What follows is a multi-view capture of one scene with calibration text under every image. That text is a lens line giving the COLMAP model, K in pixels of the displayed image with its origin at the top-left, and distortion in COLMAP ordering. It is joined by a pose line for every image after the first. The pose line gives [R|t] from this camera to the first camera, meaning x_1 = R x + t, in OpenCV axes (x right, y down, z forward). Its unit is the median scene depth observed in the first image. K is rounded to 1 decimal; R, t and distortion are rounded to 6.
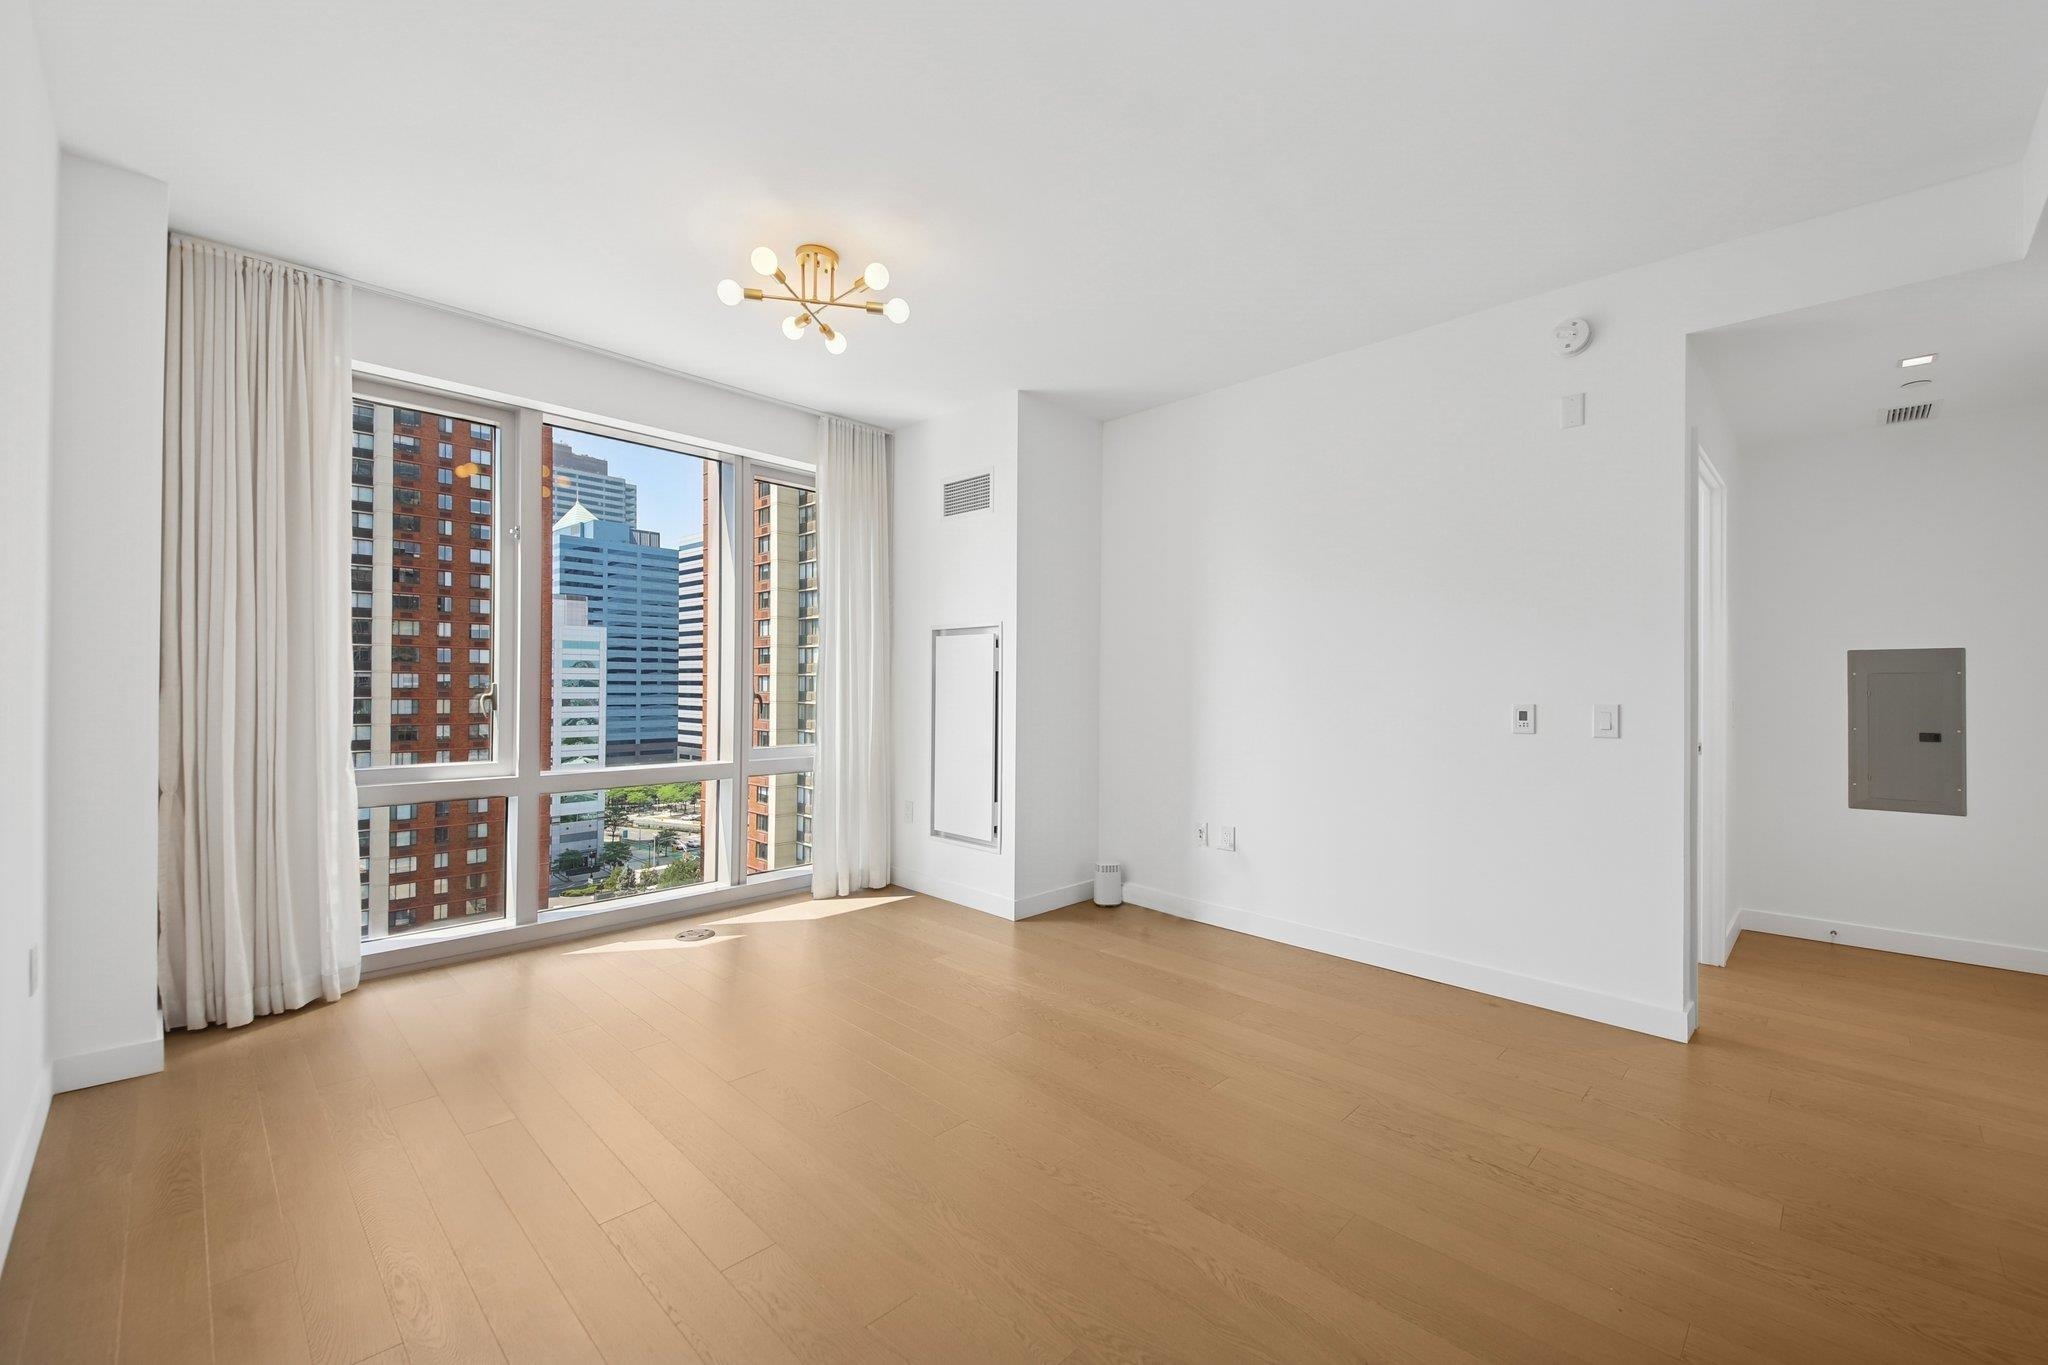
lens RADIAL K [[809.2, 0, 1019.1], [0, 809.2, 676.8], [0, 0, 1]] dist [0.003305, -0.000932]
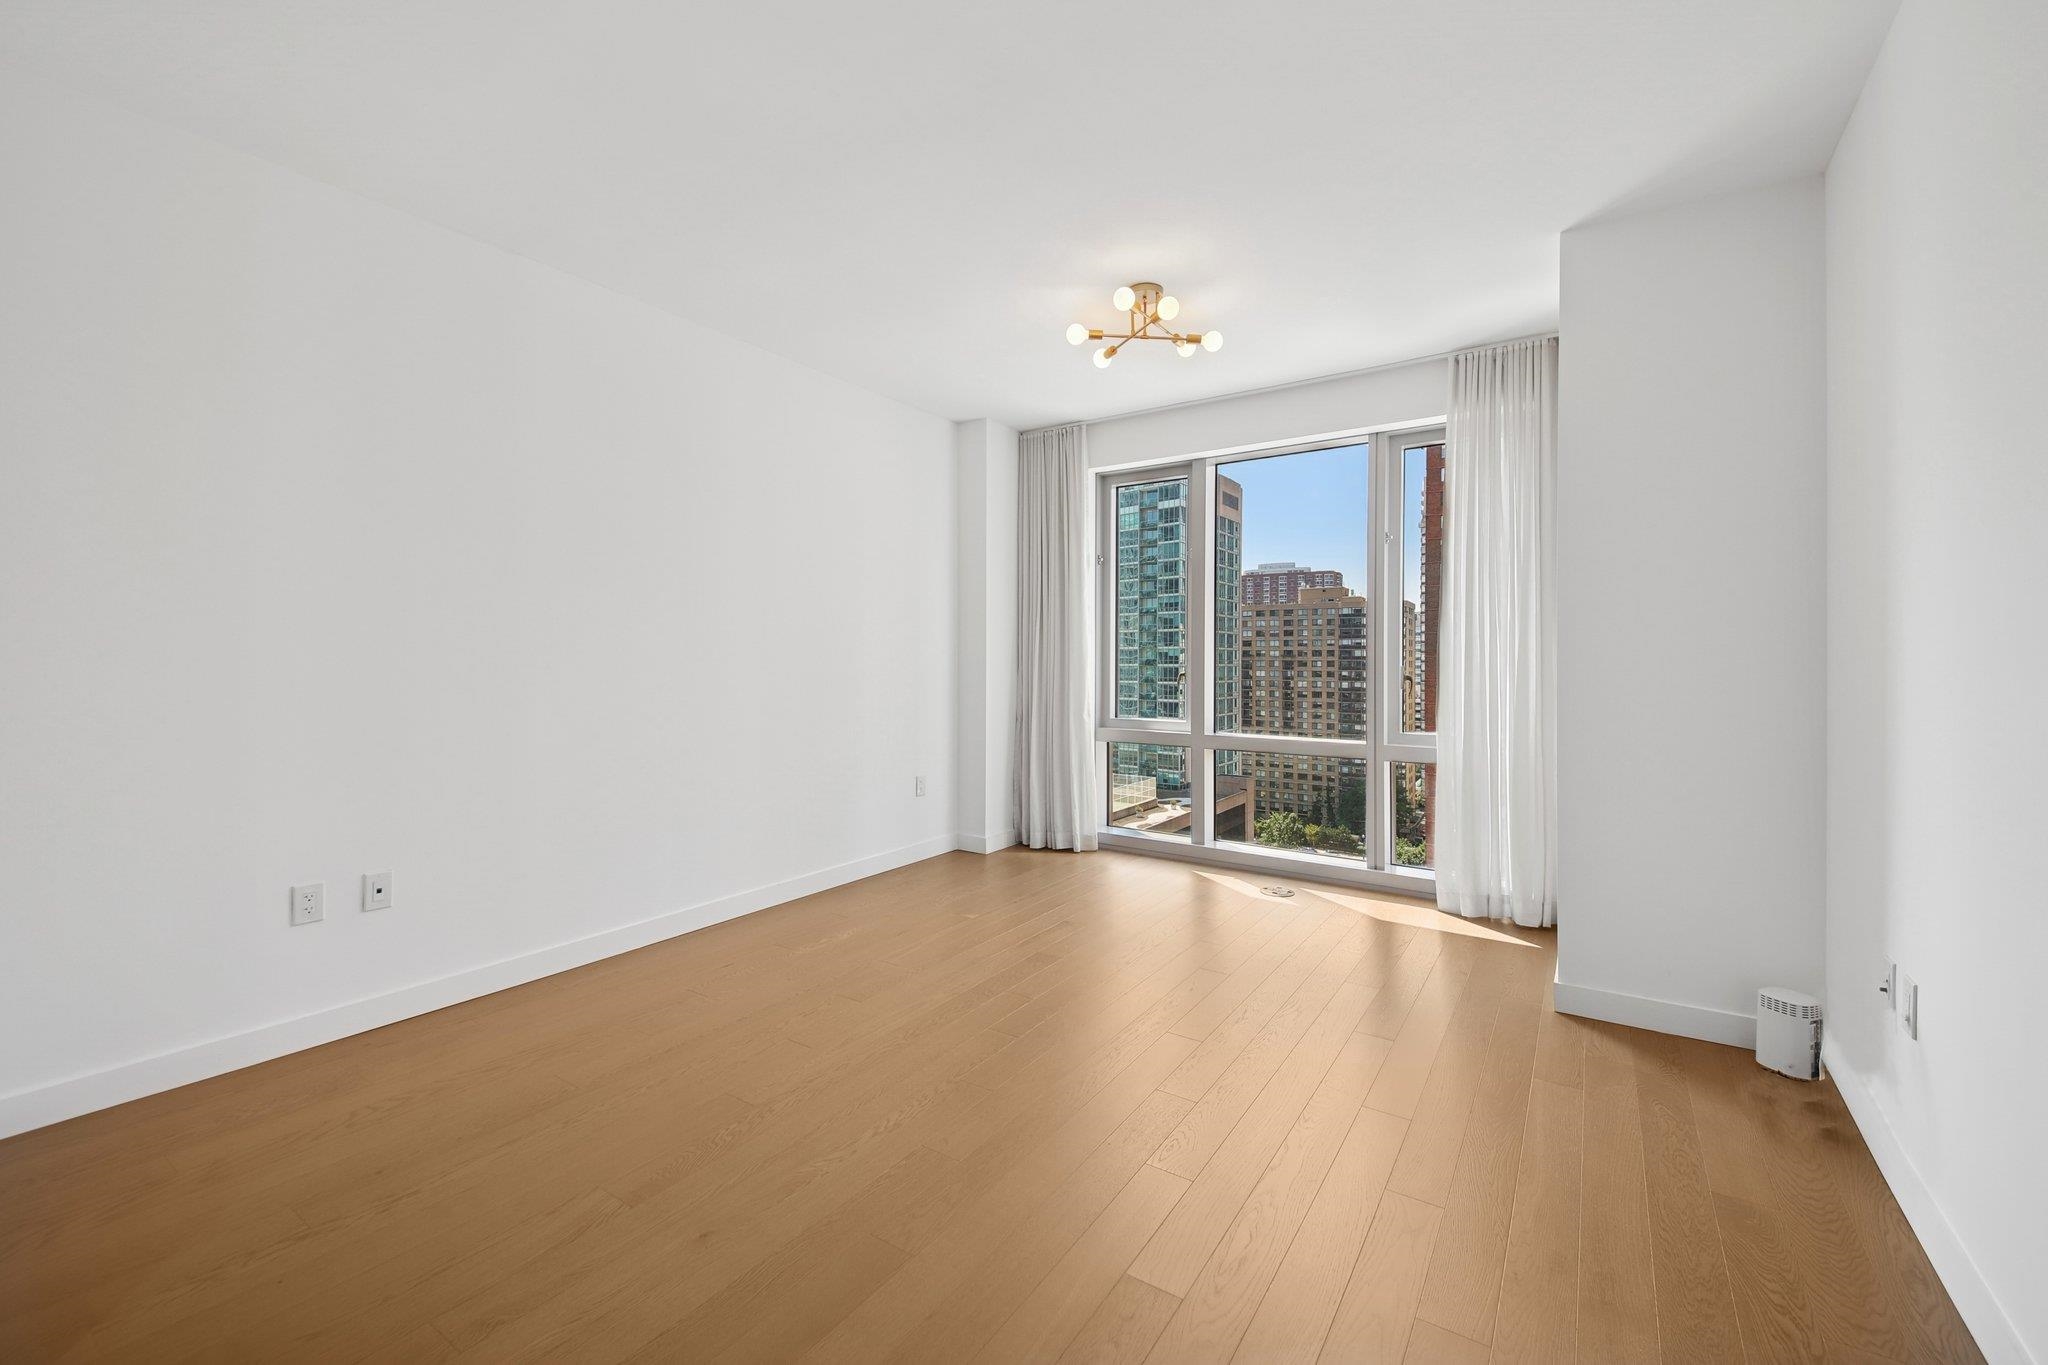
lens RADIAL K [[809.2, 0, 1018.4], [0, 809.2, 665.9], [0, 0, 1]] dist [0.003305, -0.000932]
pose [[0.181777, -0.001420, -0.983339, 0.603749], [0.003807, 0.999992, -0.000741, 0.009726], [0.983332, -0.003609, 0.181781, 0.445486]]
